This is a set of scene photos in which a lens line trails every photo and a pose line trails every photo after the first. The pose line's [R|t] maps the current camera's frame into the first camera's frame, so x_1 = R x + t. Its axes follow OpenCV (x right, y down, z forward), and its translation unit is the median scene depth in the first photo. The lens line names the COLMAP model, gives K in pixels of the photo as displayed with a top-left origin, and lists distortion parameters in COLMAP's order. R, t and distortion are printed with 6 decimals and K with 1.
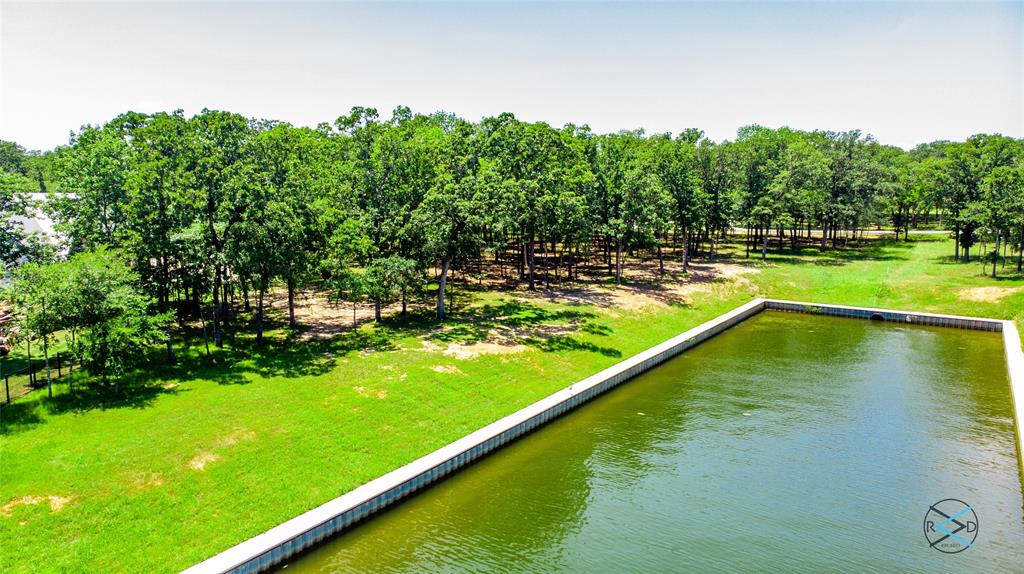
lens RADIAL K [[715.5, 0, 506.1], [0, 715.5, 282.0], [0, 0, 1]] dist [0.043478, 0.014755]
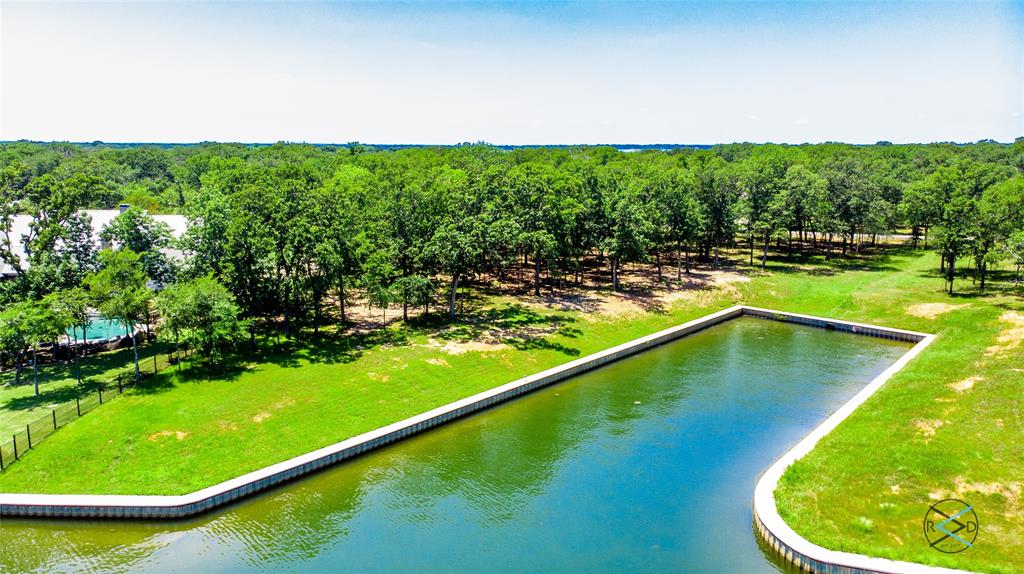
lens RADIAL K [[715.5, 0, 517.1], [0, 715.5, 290.3], [0, 0, 1]] dist [0.043478, 0.014755]
pose [[0.989953, 0.031895, -0.137754, 0.227412], [-0.024034, 0.998007, 0.058354, -0.091621], [0.139341, -0.054457, 0.988746, -0.321593]]
